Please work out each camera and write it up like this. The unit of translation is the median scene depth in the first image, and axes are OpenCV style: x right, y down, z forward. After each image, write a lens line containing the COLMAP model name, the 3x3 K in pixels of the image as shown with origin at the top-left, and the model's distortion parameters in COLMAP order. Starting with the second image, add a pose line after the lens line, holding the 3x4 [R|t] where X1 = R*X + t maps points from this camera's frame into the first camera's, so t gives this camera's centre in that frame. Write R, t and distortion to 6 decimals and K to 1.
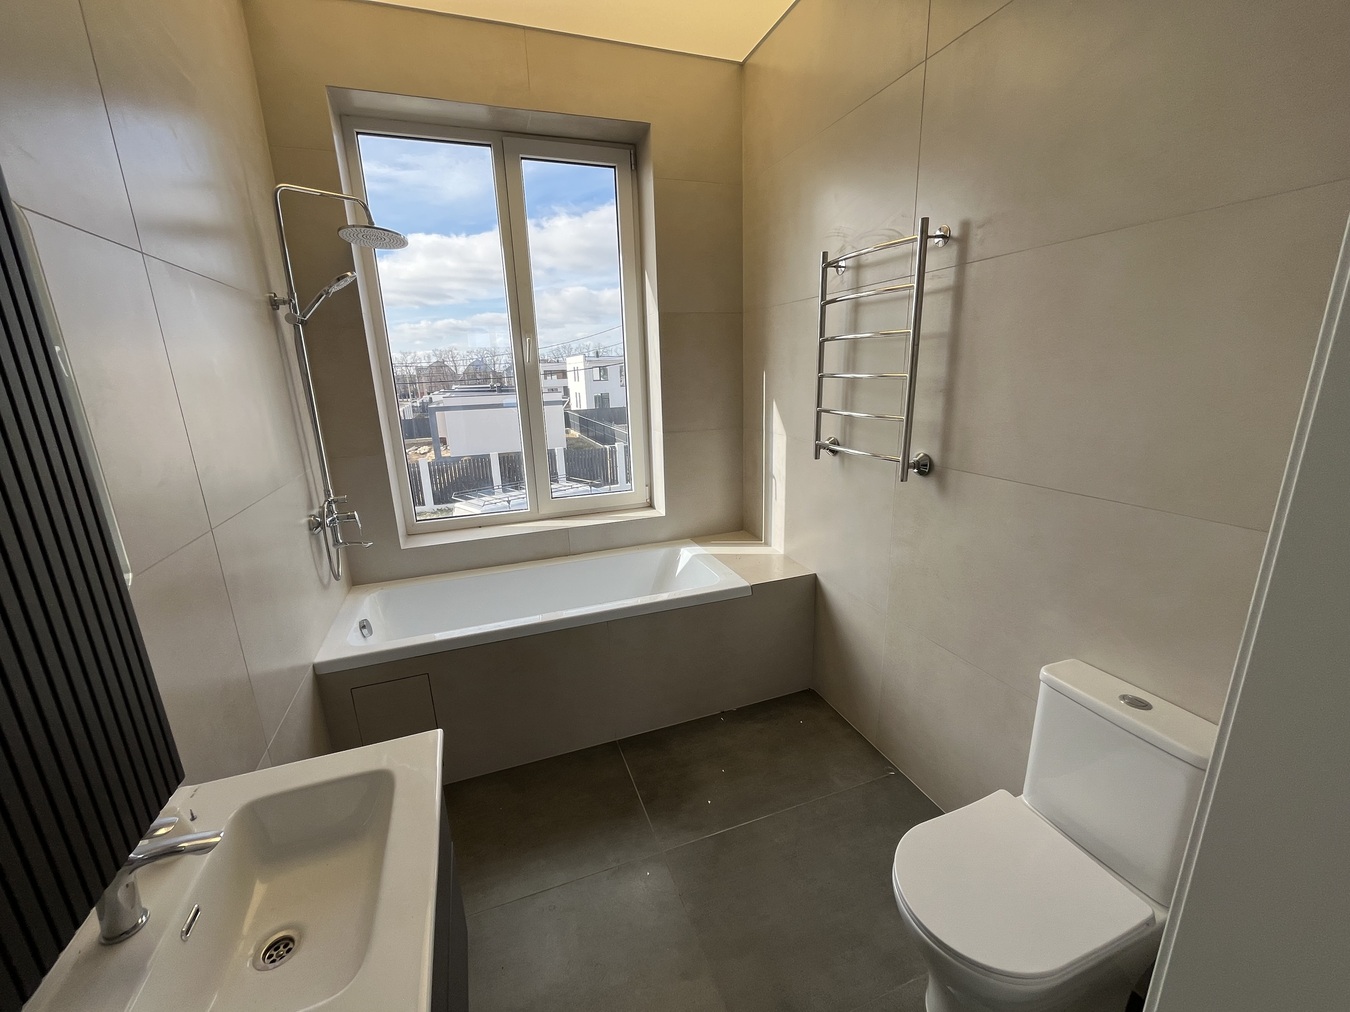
lens RADIAL K [[546.1, 0, 675.0], [0, 546.1, 508.4], [0, 0, 1]] dist [-0.004370, -0.000397]
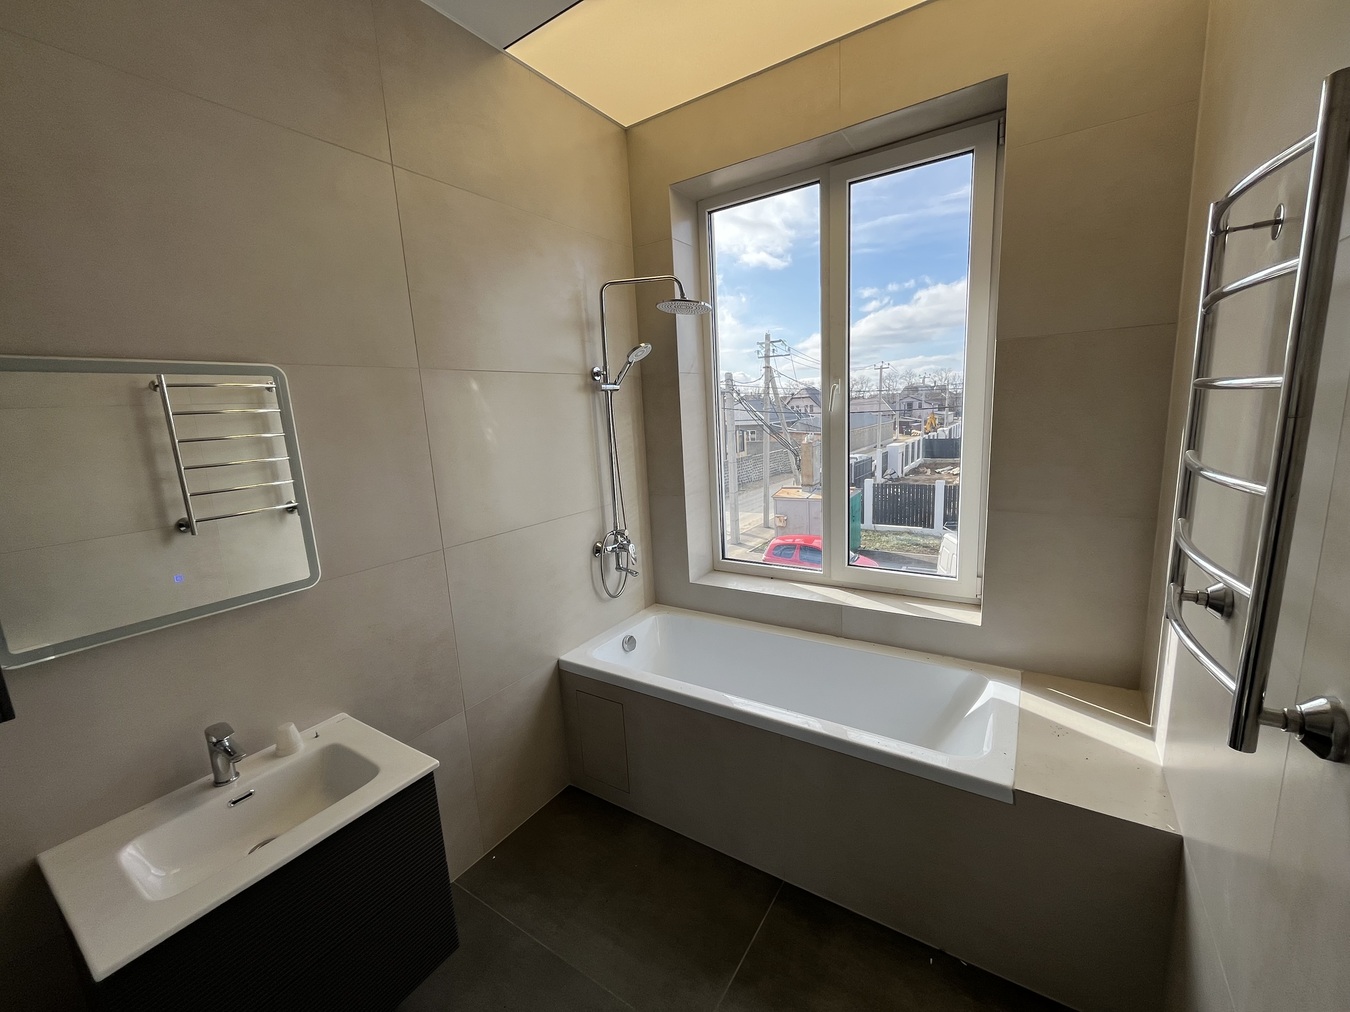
lens RADIAL K [[546.1, 0, 675.0], [0, 546.1, 508.4], [0, 0, 1]] dist [-0.004370, -0.000397]
pose [[0.594705, 0.142458, -0.791222, 0.314863], [-0.166553, 0.984655, 0.052100, -0.118867], [0.786502, 0.100797, 0.609306, 0.283538]]
